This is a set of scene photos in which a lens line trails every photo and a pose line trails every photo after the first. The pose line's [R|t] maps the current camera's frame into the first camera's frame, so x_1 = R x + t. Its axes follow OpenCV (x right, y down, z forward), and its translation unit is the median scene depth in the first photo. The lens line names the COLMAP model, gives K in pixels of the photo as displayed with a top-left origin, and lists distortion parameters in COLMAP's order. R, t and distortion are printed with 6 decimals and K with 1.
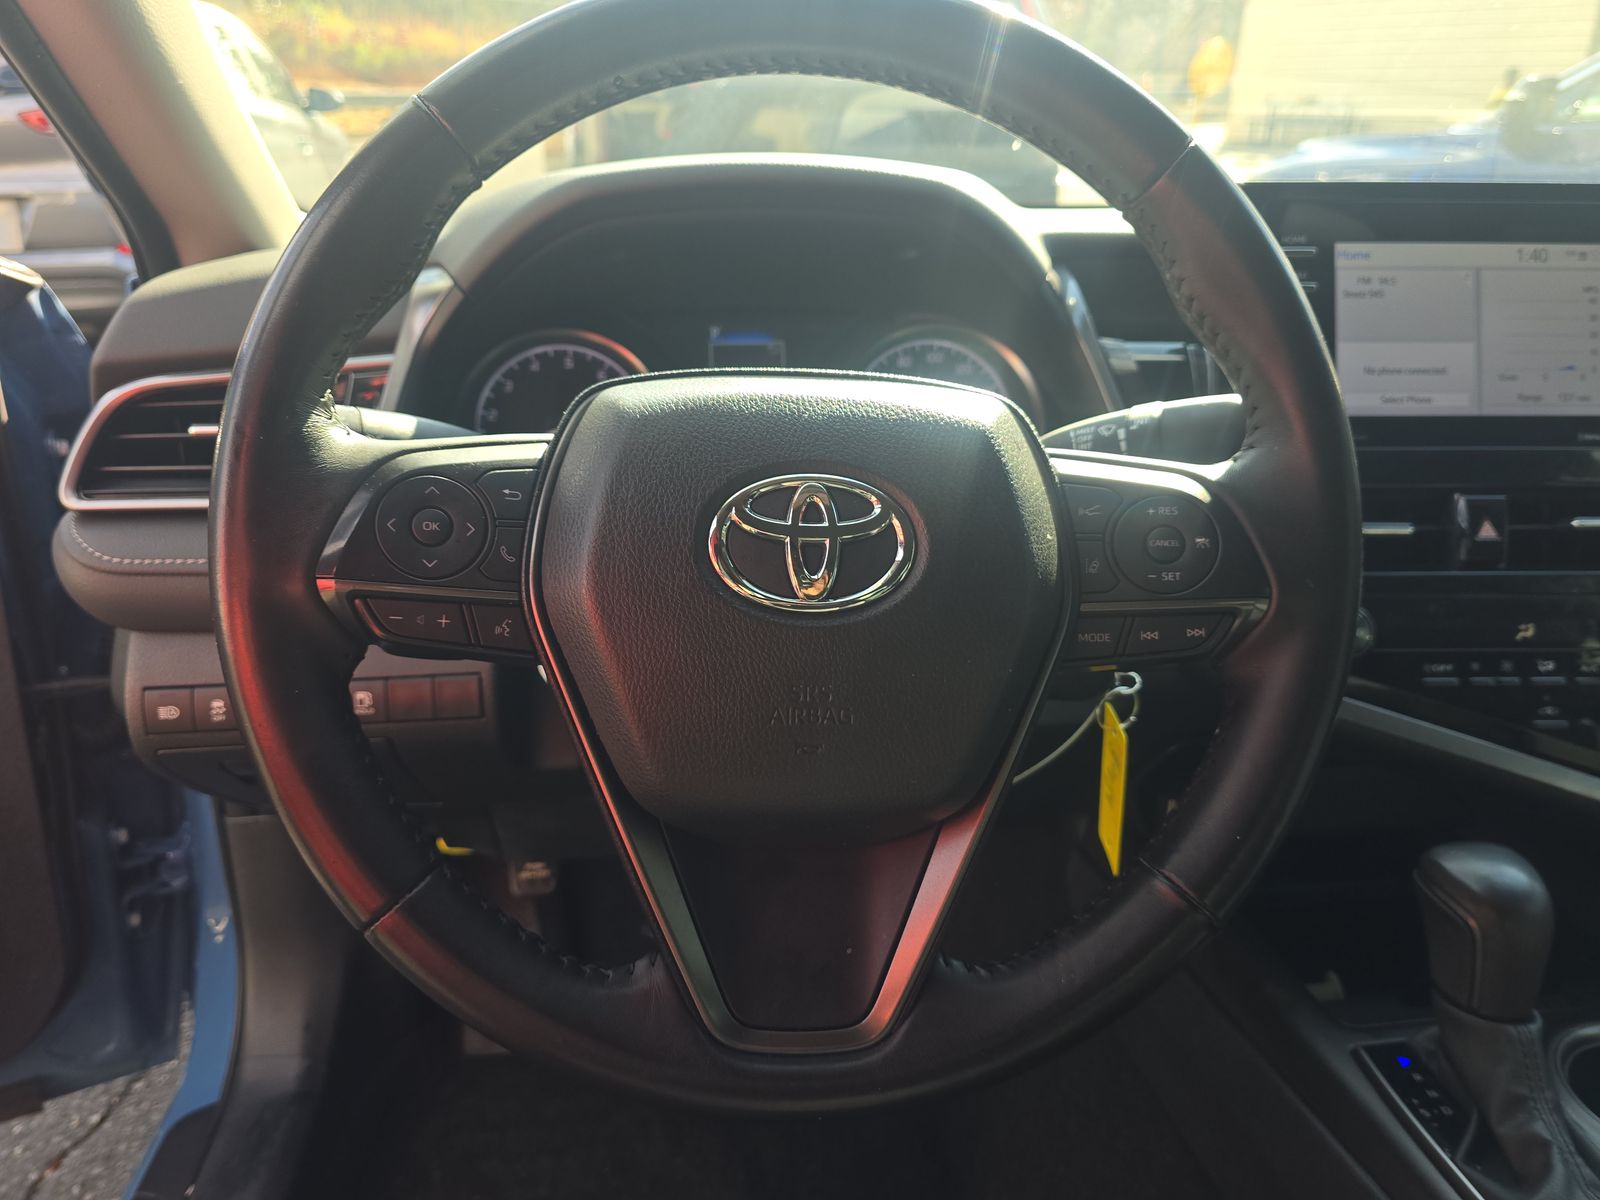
lens RADIAL K [[1083.7, 0, 798.6], [0, 1083.7, 601.8], [0, 0, 1]] dist [0.004492, -0.006253]
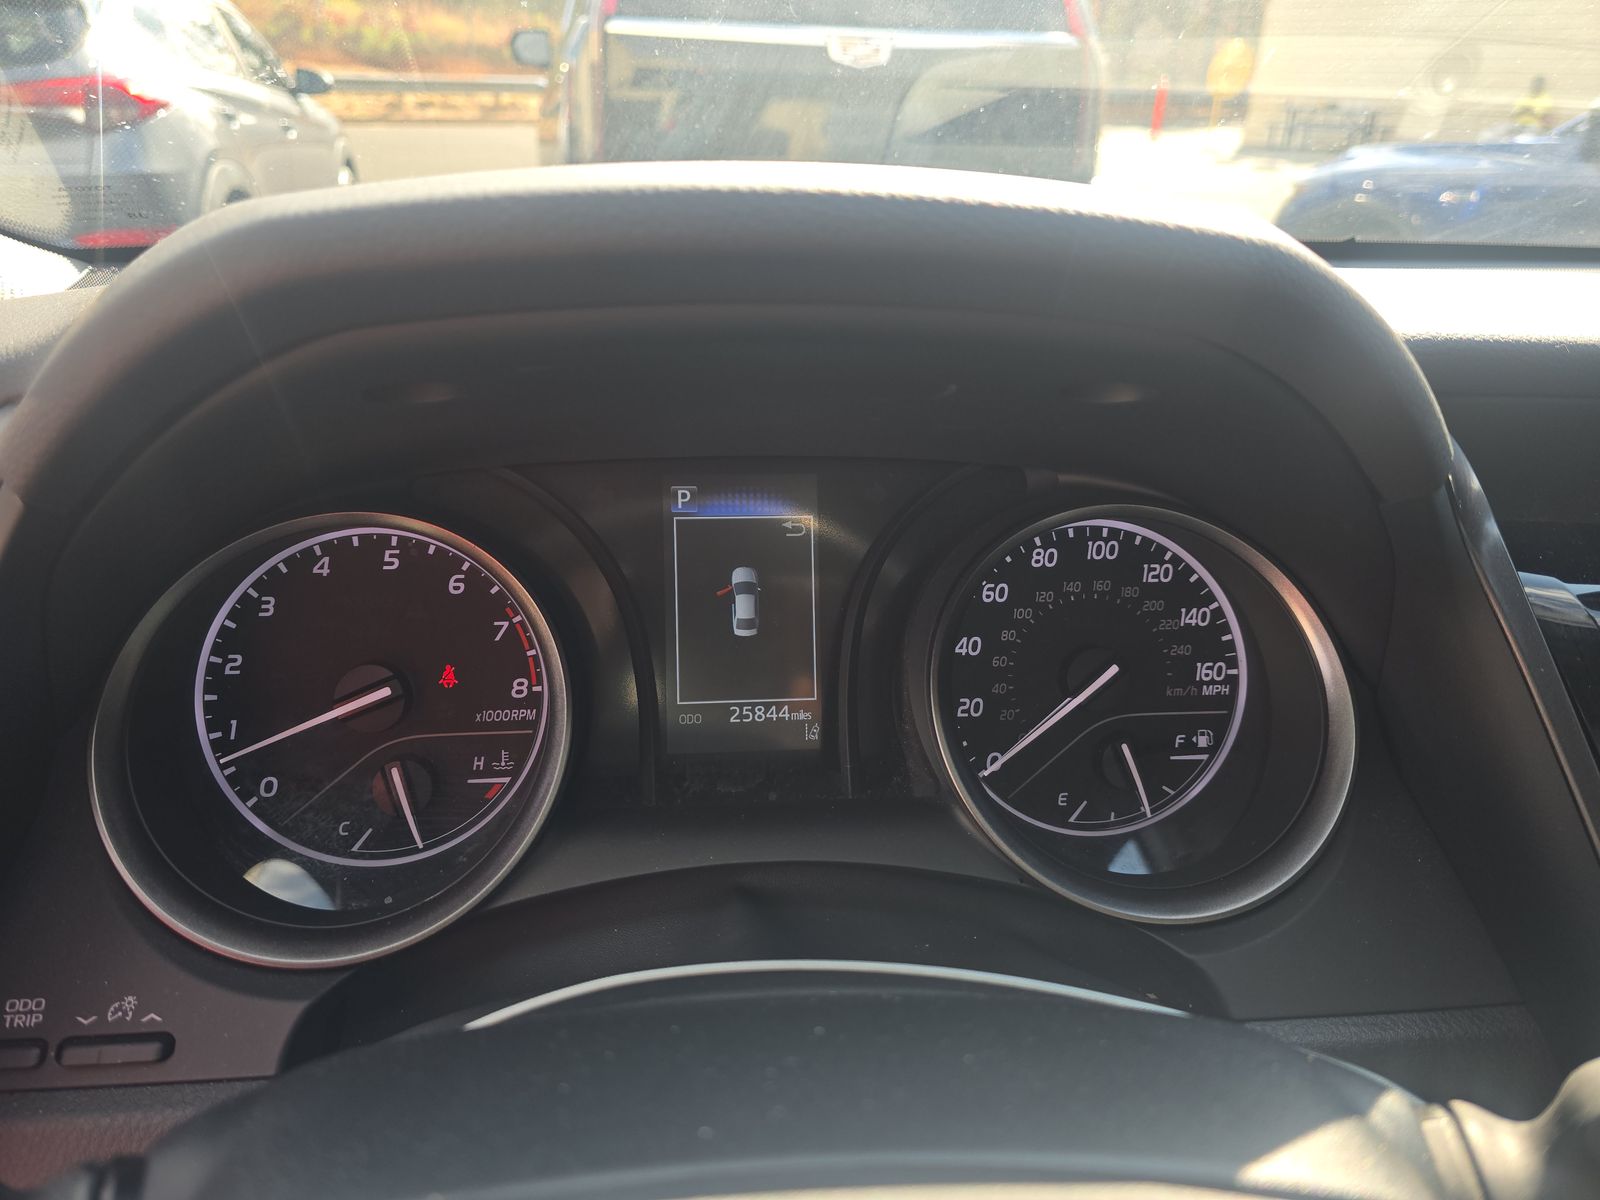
lens RADIAL K [[1083.7, 0, 793.1], [0, 1083.7, 599.1], [0, 0, 1]] dist [0.004492, -0.006253]
pose [[0.999694, 0.023651, -0.007243, -0.020165], [-0.023638, 0.999719, 0.001872, -0.207477], [0.007285, -0.001700, 0.999972, 0.495660]]
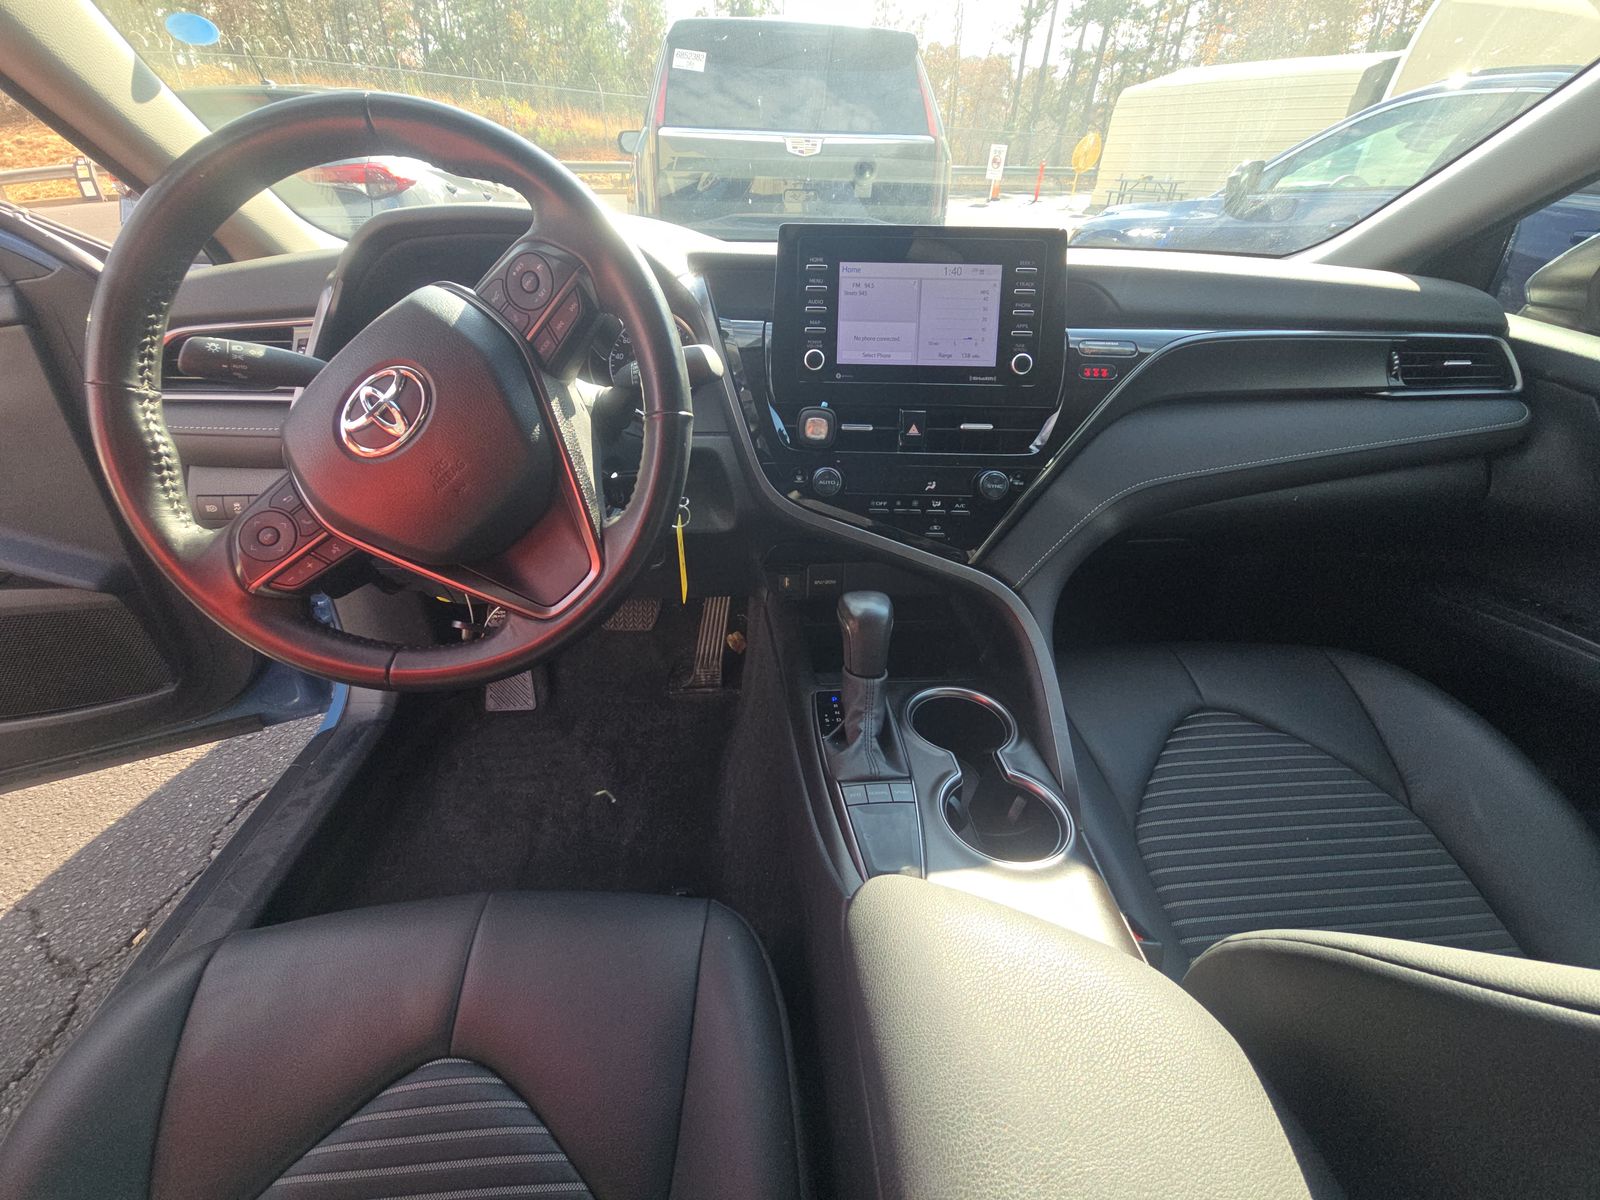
lens RADIAL K [[643.7, 0, 810.8], [0, 643.7, 597.5], [0, 0, 1]] dist [0.003280, 0.000129]
pose [[0.999309, 0.030392, -0.021380, 0.475898], [-0.026847, 0.988313, 0.150056, 0.054829], [0.025691, -0.149378, 0.988446, -0.126484]]
